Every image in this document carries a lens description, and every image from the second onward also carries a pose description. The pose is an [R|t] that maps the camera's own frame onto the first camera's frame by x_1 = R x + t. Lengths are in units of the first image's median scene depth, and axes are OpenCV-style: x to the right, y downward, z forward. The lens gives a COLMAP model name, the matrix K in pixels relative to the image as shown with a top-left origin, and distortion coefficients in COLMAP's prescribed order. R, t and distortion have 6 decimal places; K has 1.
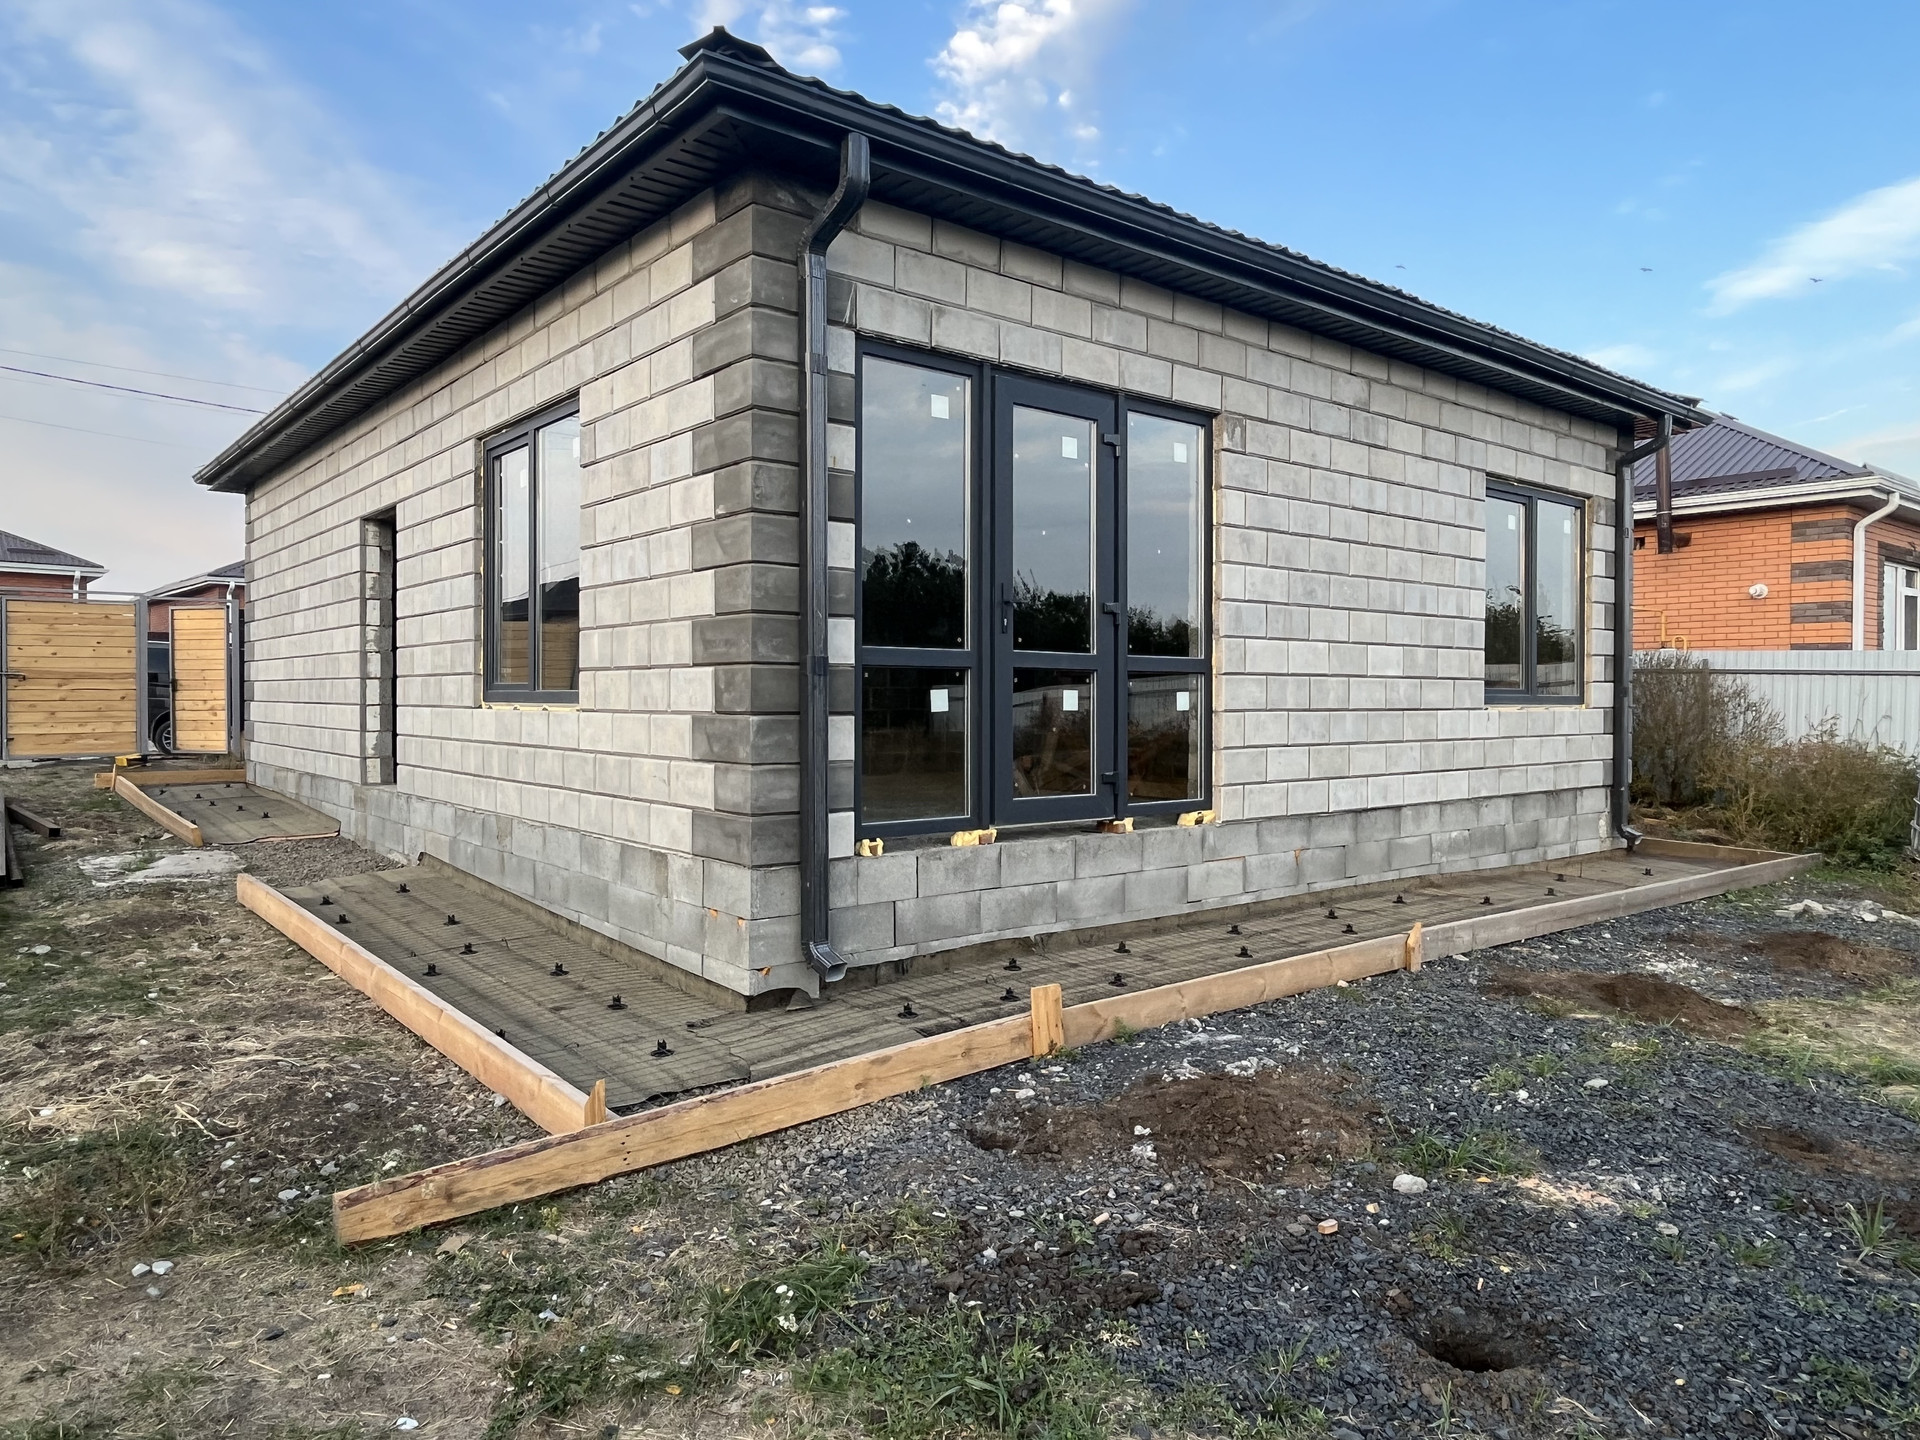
lens RADIAL K [[1257.8, 0, 946.2], [0, 1257.8, 727.3], [0, 0, 1]] dist [-0.003673, 0.000681]
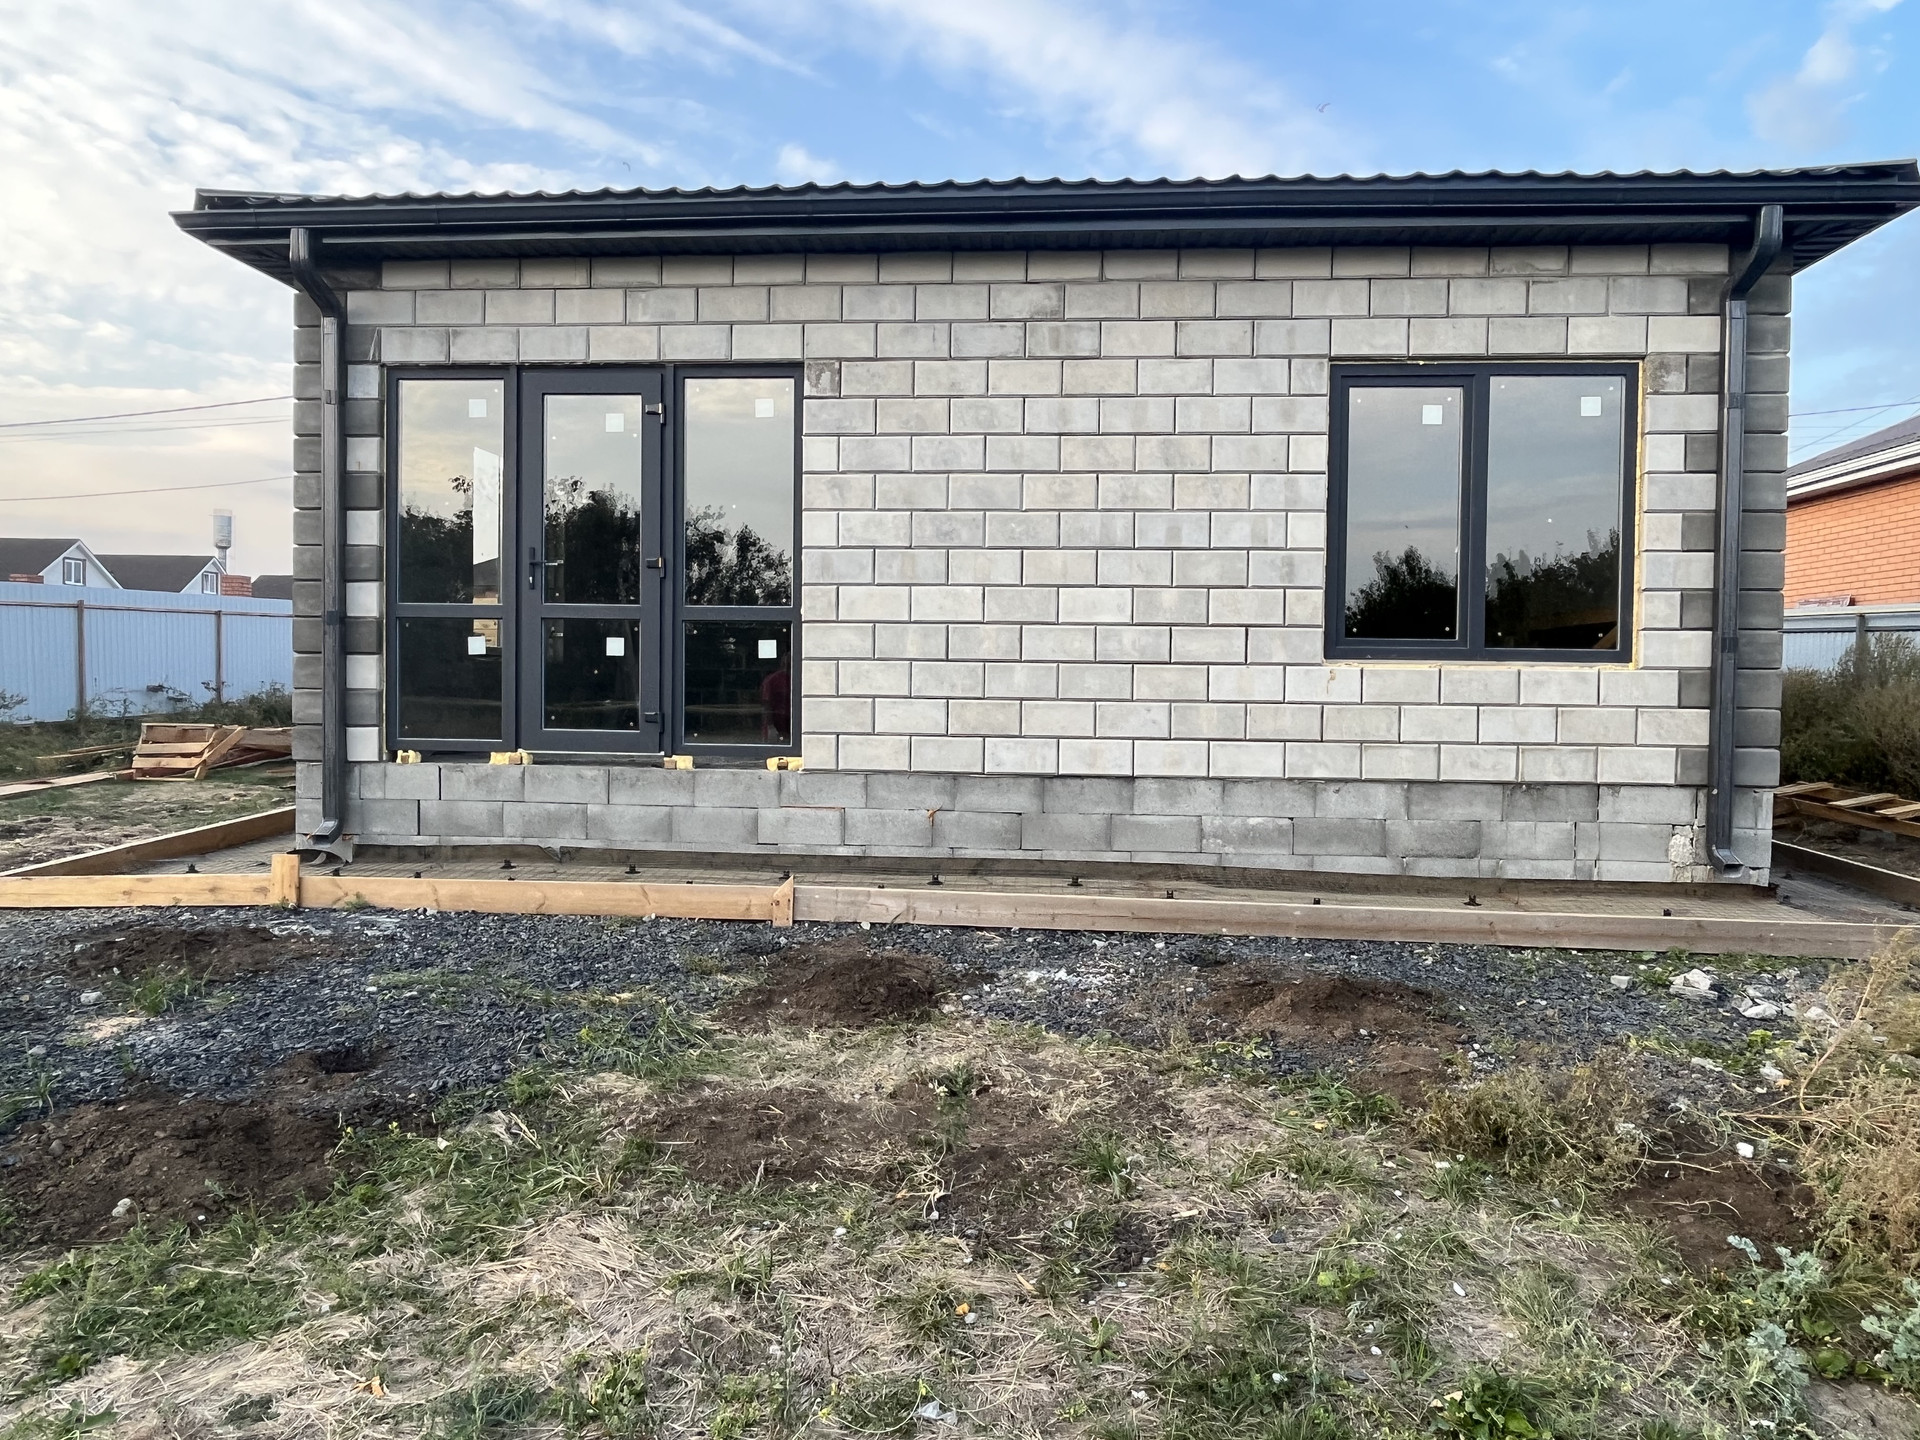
lens RADIAL K [[1257.8, 0, 950.8], [0, 1257.8, 725.0], [0, 0, 1]] dist [-0.003673, 0.000681]
pose [[0.725294, 0.034097, -0.687595, 1.108222], [-0.027428, 0.999411, 0.020627, 0.017656], [0.687893, 0.003898, 0.725802, 0.391205]]
